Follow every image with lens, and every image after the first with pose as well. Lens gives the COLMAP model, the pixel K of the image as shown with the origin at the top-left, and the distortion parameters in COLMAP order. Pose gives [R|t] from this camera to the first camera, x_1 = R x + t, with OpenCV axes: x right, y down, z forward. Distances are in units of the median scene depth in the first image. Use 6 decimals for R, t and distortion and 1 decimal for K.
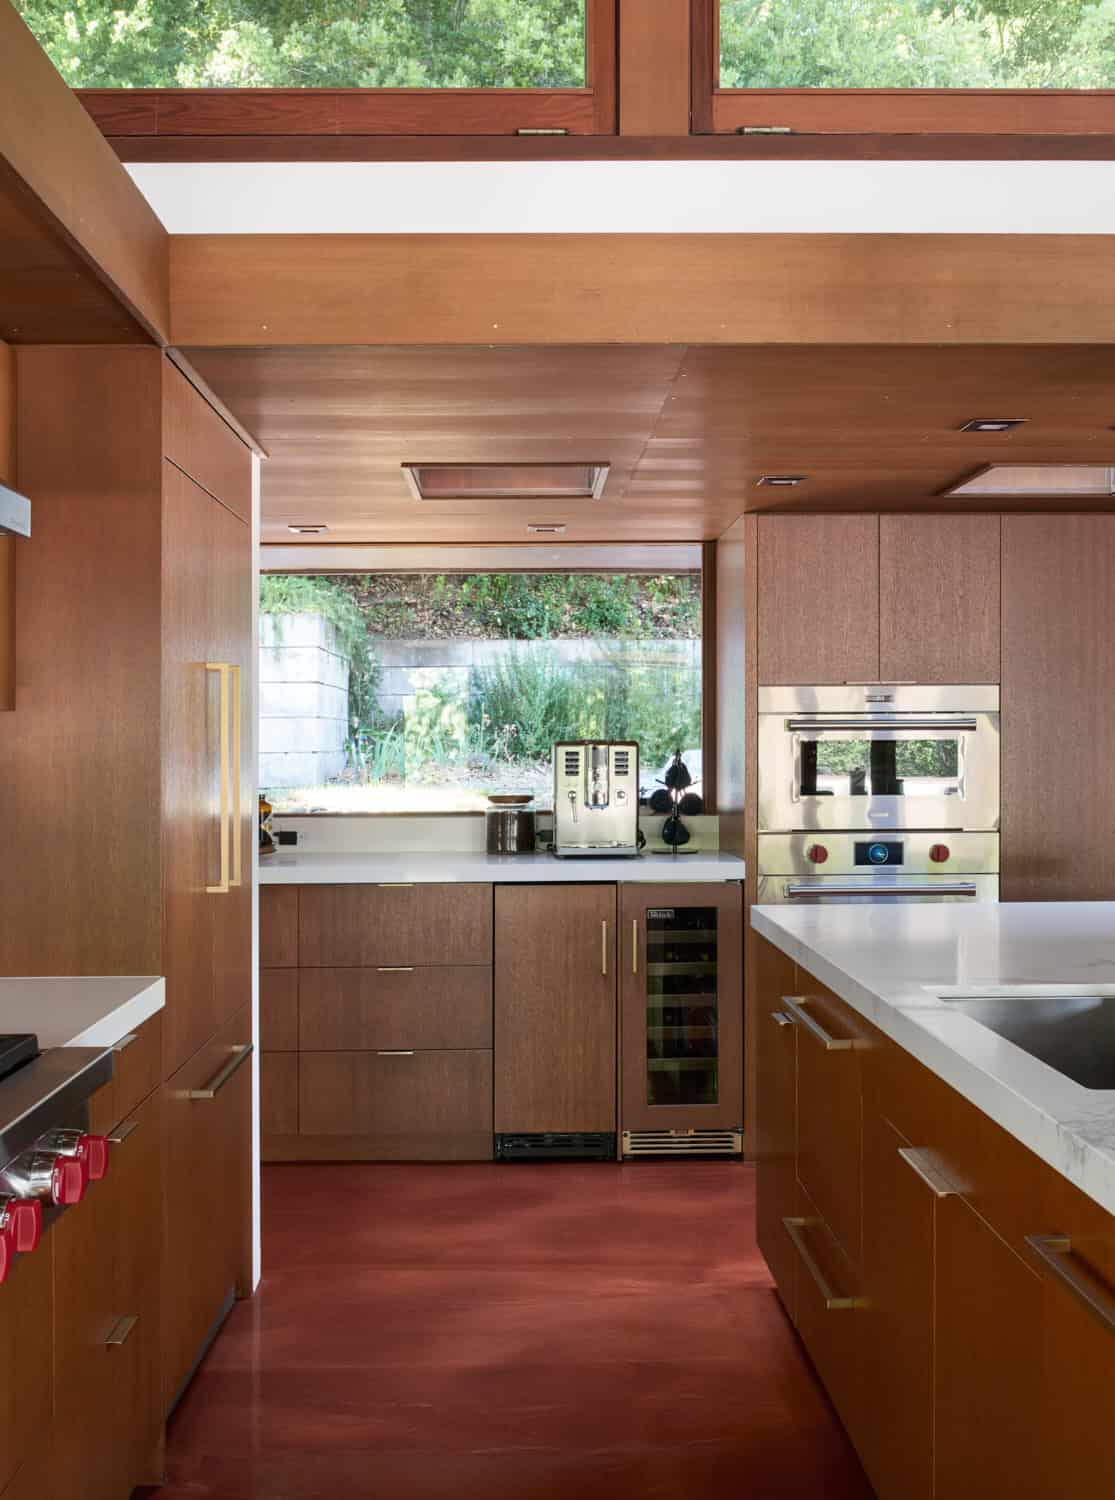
lens RADIAL K [[1564.2, 0, 556.9], [0, 1564.2, 728.6], [0, 0, 1]] dist [0.000035, 0.001765]
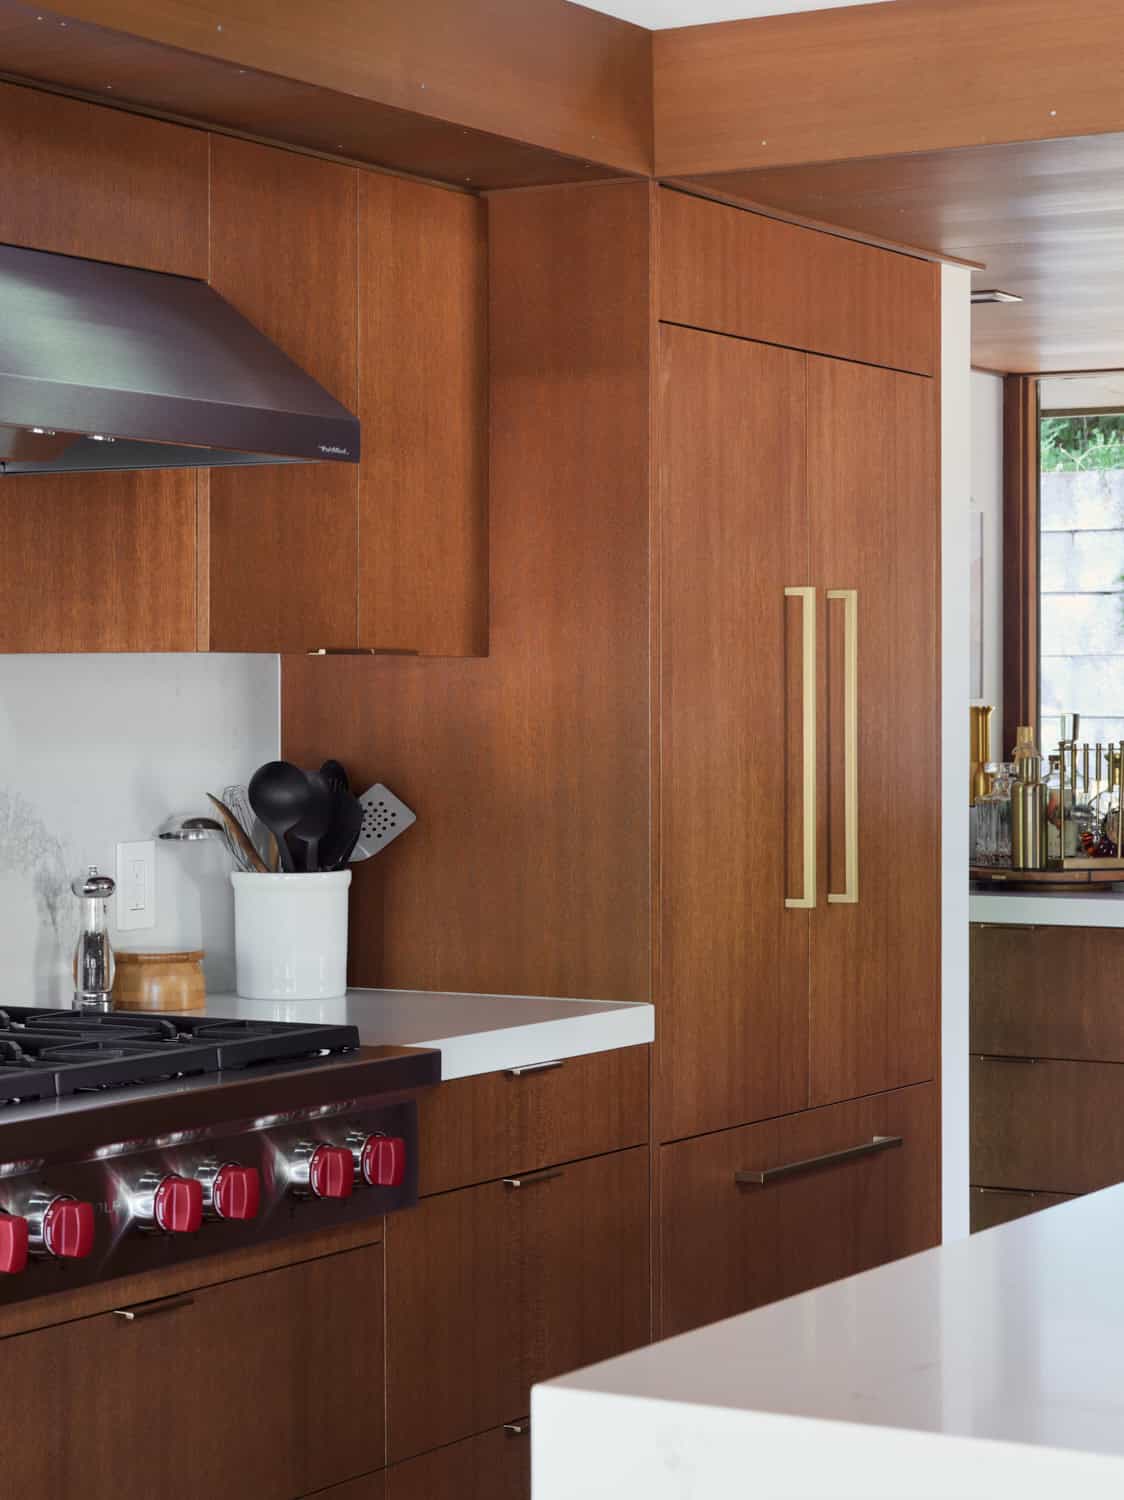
lens RADIAL K [[3311.1, 0, 562.0], [0, 3311.1, 750.0], [0, 0, 1]] dist [-0.031496, -0.290362]
pose [[0.847445, 0.013244, -0.530717, 0.368816], [-0.000703, 0.999716, 0.023826, -0.002982], [0.530882, -0.019818, 0.847214, -0.254775]]
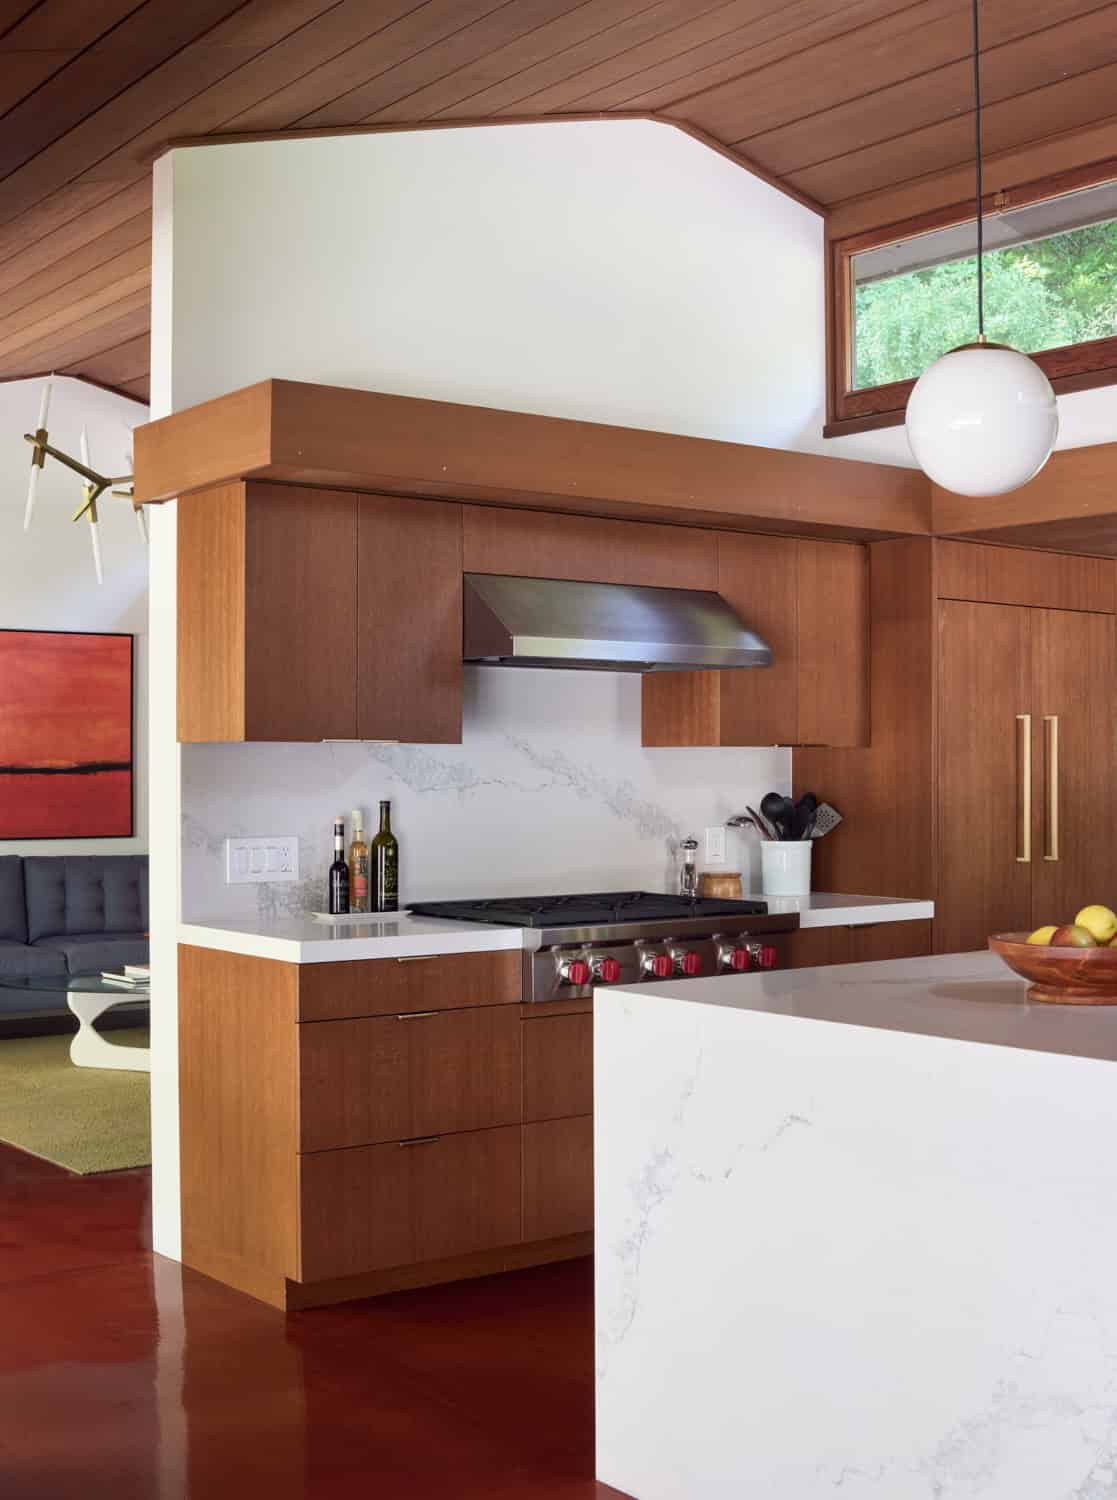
lens RADIAL K [[1897.5, 0, 558.5], [0, 1897.5, 750.0], [0, 0, 1]] dist [-0.108289, 0.008965]
pose [[0.585103, -0.000906, -0.810959, 0.775753], [0.001723, 0.999999, 0.000126, -0.006270], [0.810957, -0.001471, 0.585103, -0.359757]]
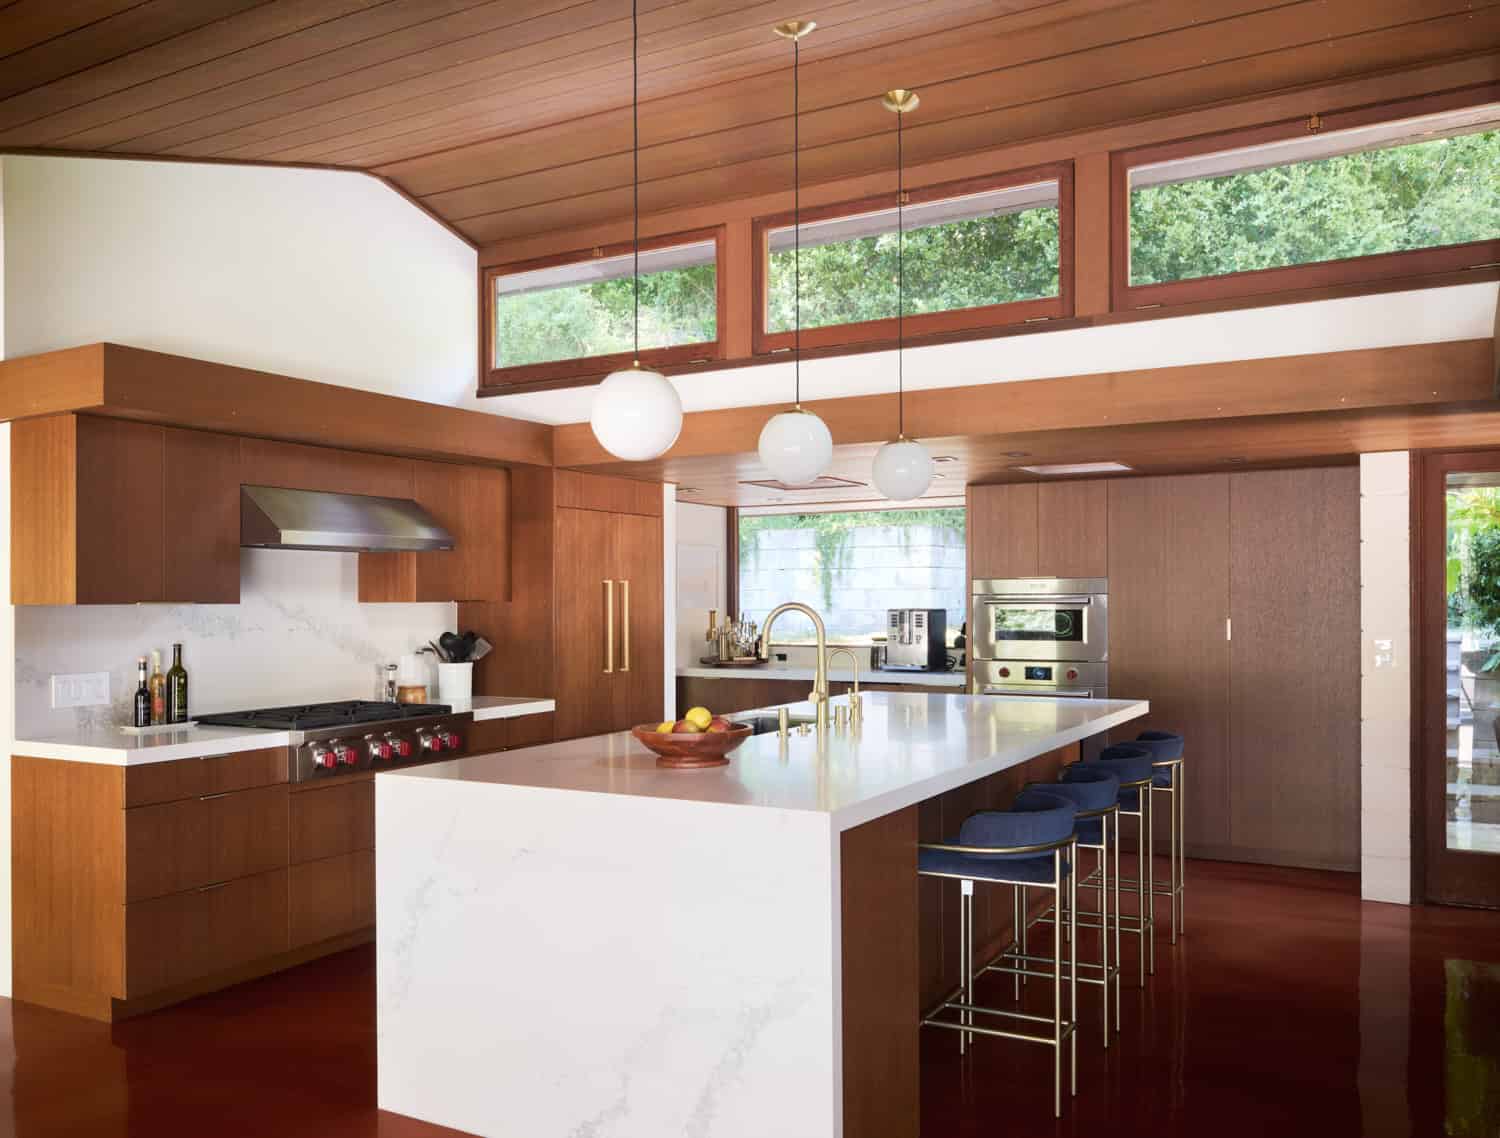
lens RADIAL K [[1252.9, 0, 750.6], [0, 1252.9, 581.4], [0, 0, 1]] dist [0.001288, 0.004276]
pose [[0.856650, -0.005451, -0.515869, 0.749854], [0.004395, 0.999985, -0.003267, -0.024447], [0.515879, 0.000532, 0.856662, -0.440847]]
